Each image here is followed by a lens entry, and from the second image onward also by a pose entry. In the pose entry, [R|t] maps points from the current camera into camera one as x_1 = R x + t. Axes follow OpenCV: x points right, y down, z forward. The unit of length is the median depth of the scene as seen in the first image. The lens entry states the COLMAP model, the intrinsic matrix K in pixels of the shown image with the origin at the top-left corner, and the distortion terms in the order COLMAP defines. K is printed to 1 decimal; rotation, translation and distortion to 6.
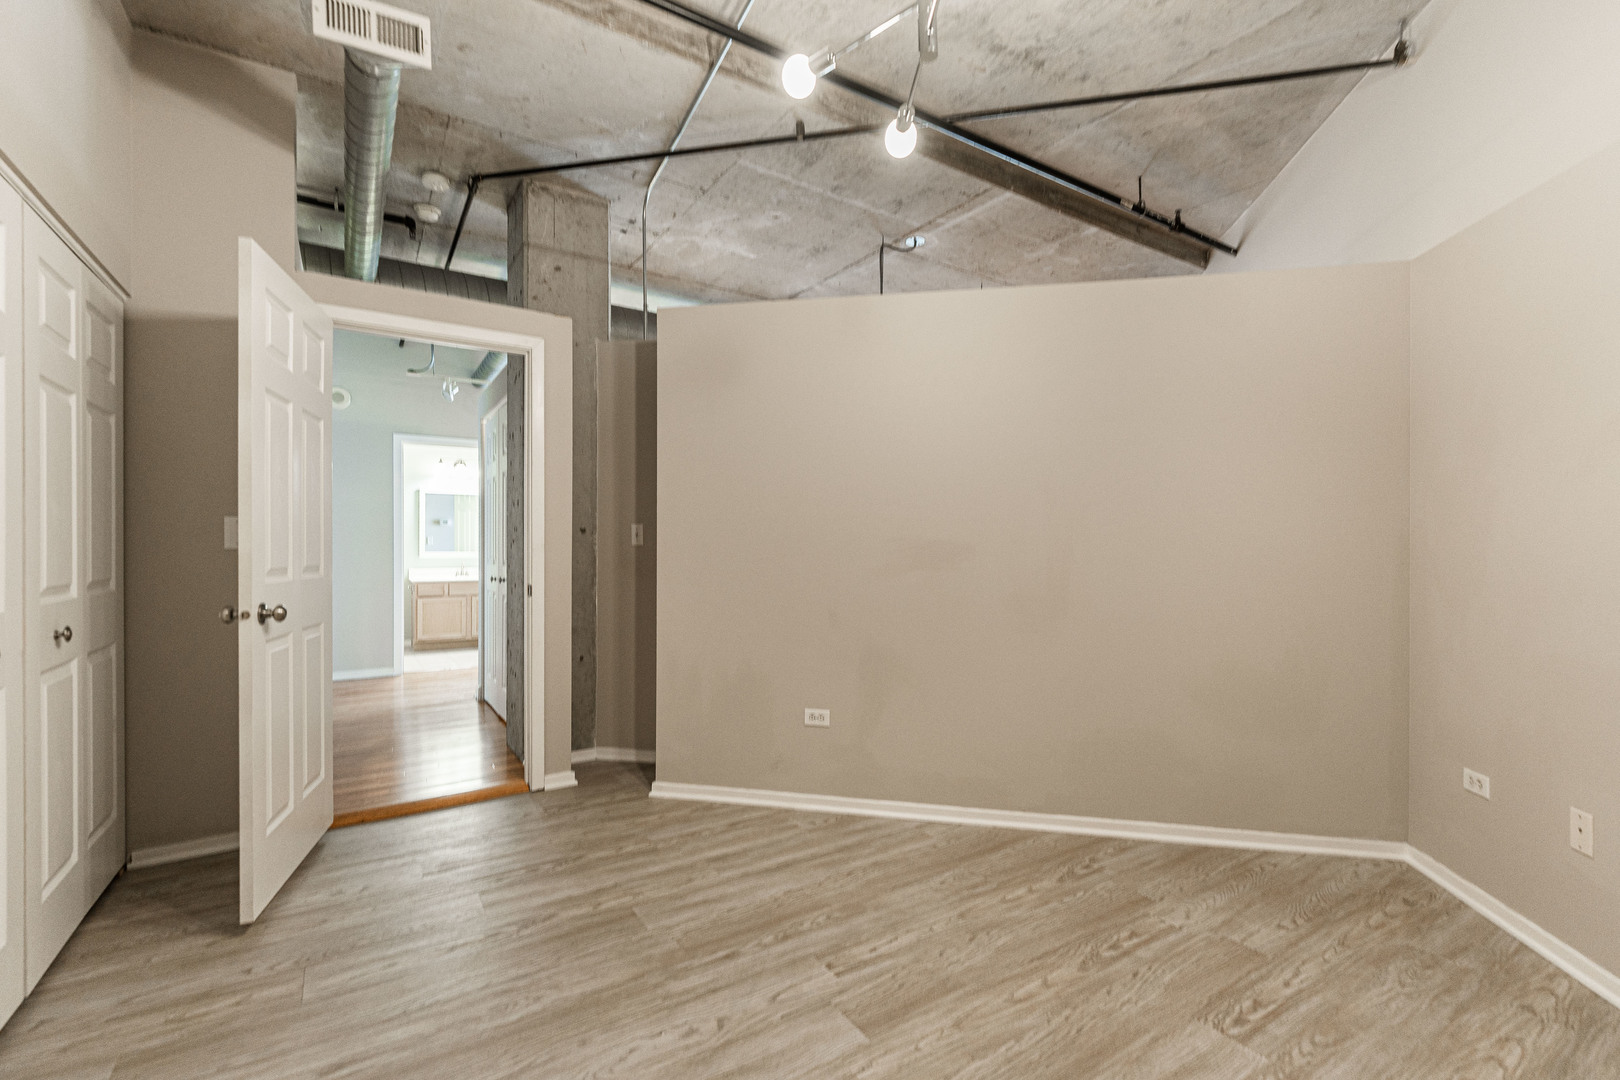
lens RADIAL K [[717.4, 0, 795.7], [0, 717.4, 544.3], [0, 0, 1]] dist [0.000254, 0.000175]
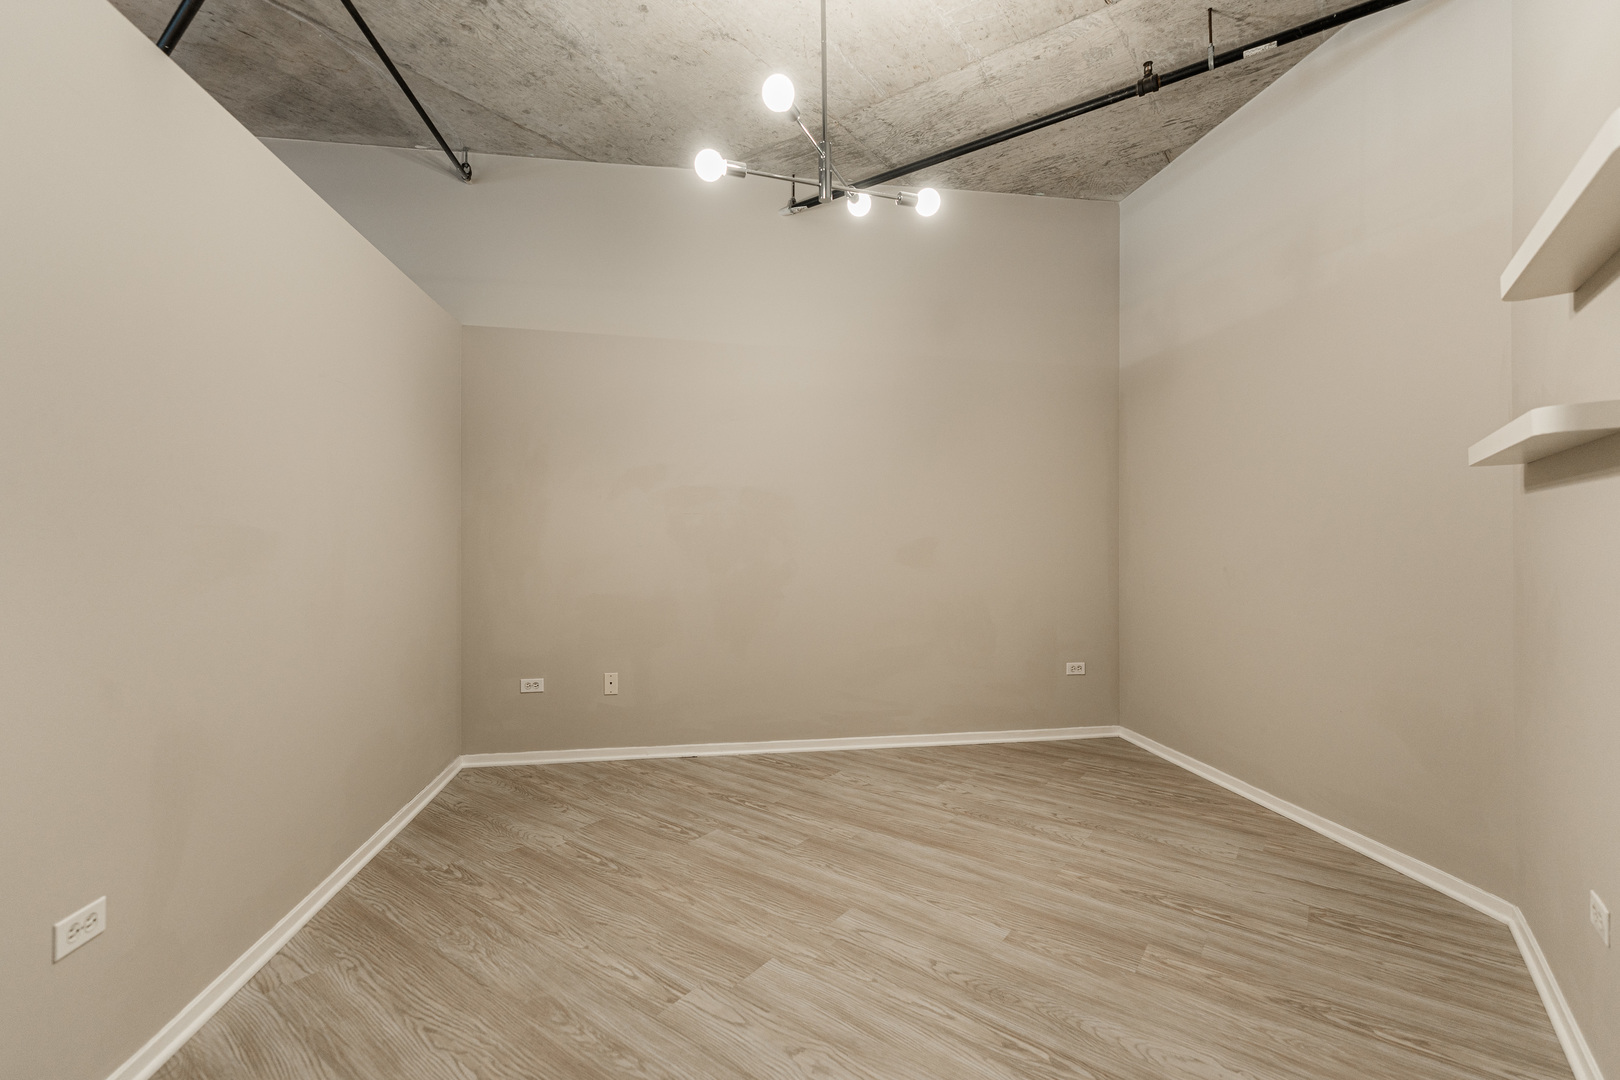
lens RADIAL K [[702.3, 0, 824.7], [0, 702.3, 530.7], [0, 0, 1]] dist [-0.000926, -0.000558]
pose [[-0.370534, 0.001670, 0.928817, -0.795029], [-0.000959, 0.999997, -0.002181, -0.004706], [-0.928818, -0.001699, -0.370532, 1.074274]]
